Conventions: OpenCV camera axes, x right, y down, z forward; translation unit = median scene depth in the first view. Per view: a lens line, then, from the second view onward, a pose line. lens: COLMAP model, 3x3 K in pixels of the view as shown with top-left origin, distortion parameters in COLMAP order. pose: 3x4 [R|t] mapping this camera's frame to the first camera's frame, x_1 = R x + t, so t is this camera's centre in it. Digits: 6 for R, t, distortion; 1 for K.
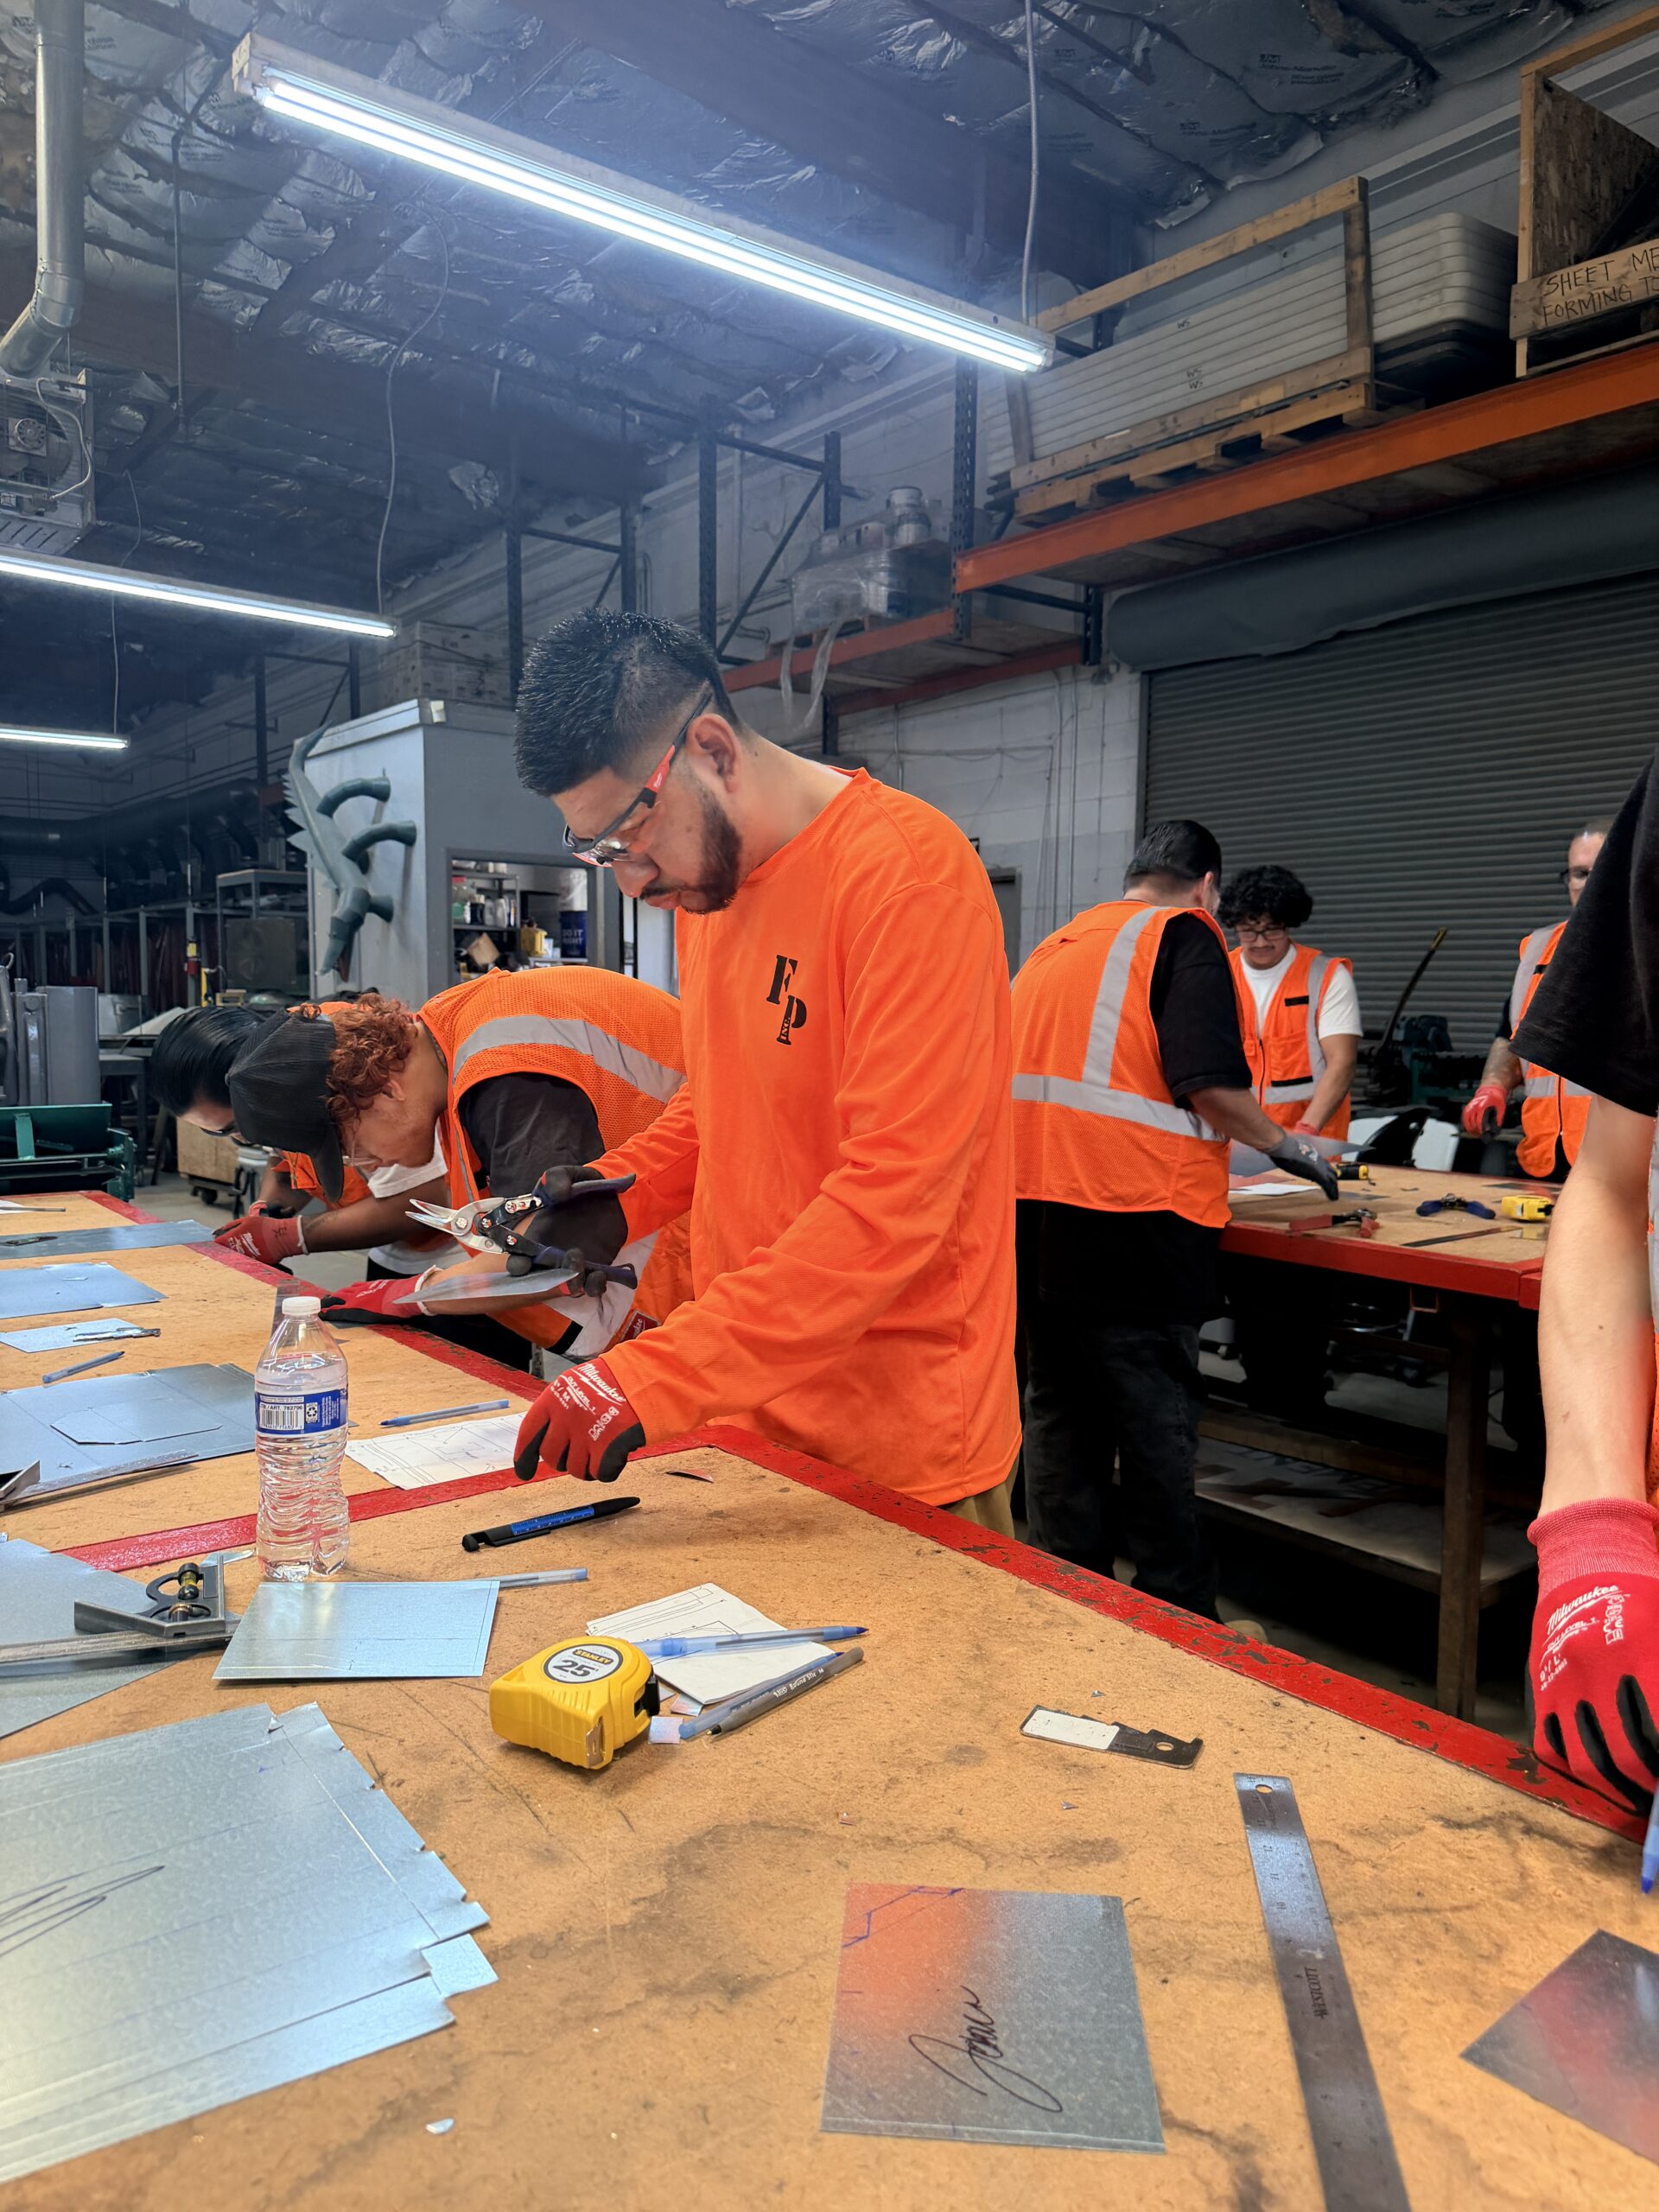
lens RADIAL K [[1572.0, 0, 829.6], [0, 1572.0, 1110.7], [0, 0, 1]] dist [0.010113, -0.014526]
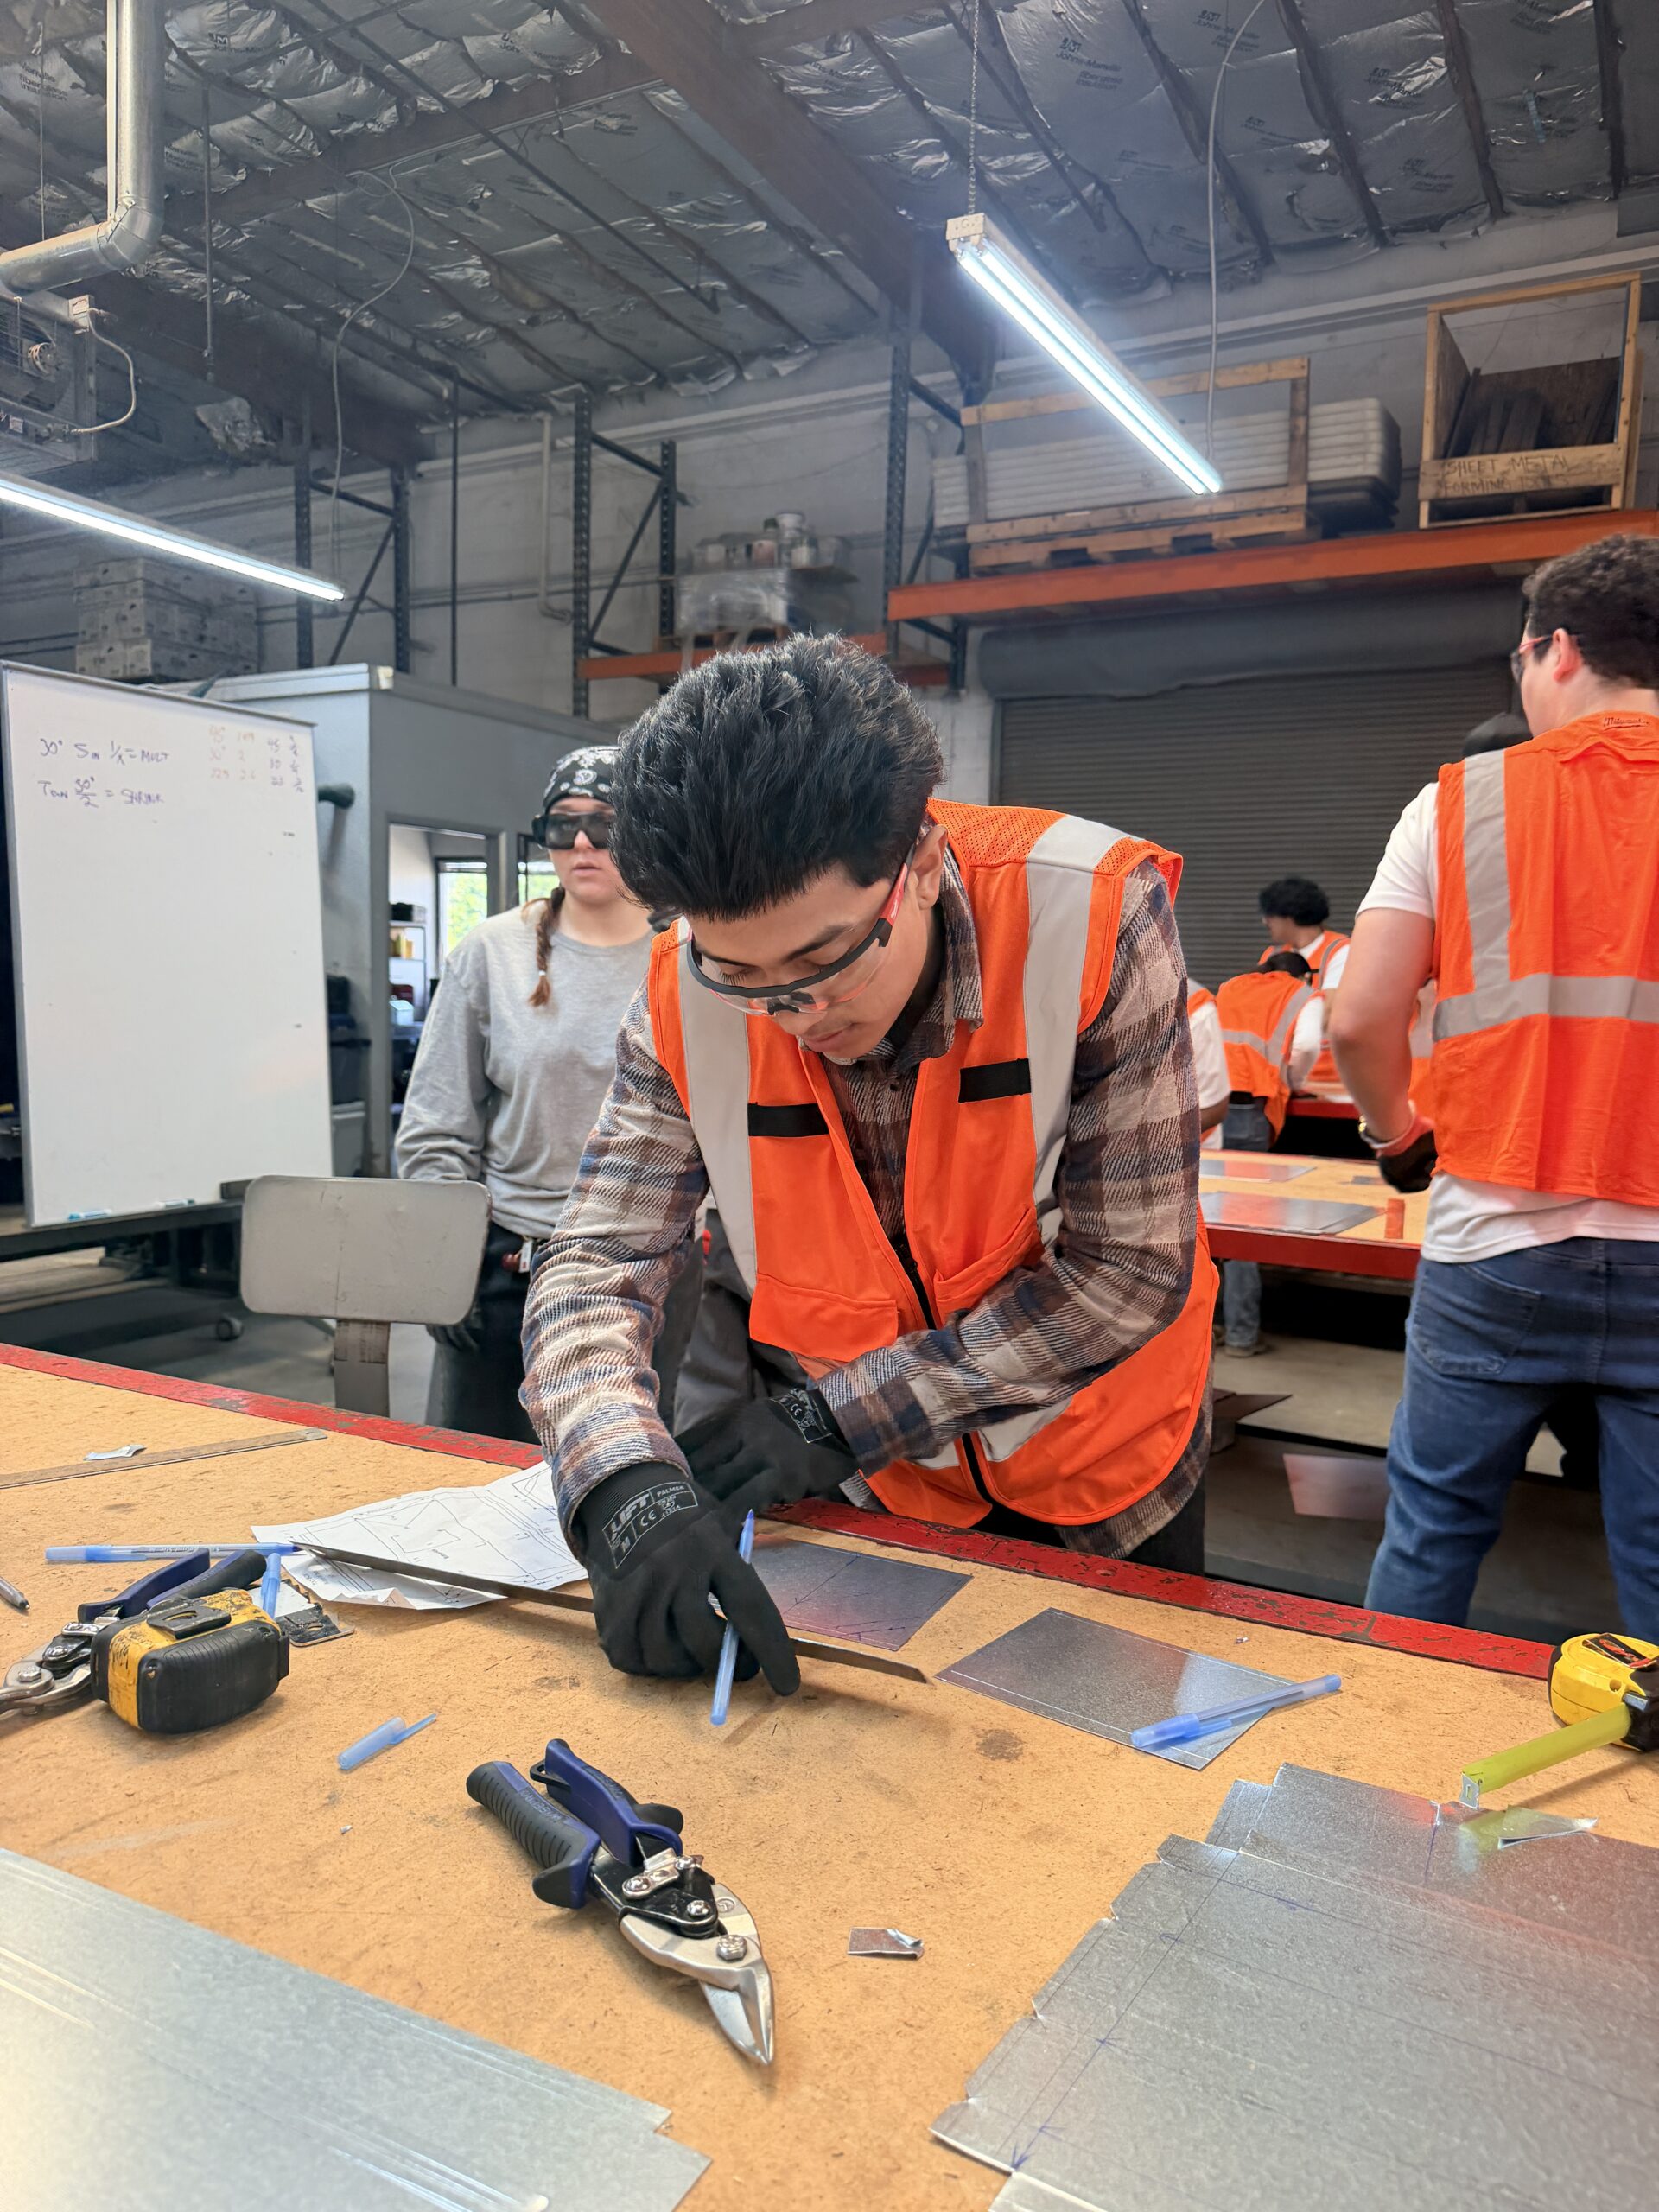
lens RADIAL K [[1572.0, 0, 834.9], [0, 1572.0, 1094.9], [0, 0, 1]] dist [0.010113, -0.014526]
pose [[0.922264, -0.015926, 0.386233, -0.379405], [0.011239, 0.999833, 0.014390, 0.004184], [-0.386398, -0.008930, 0.922289, -0.052833]]
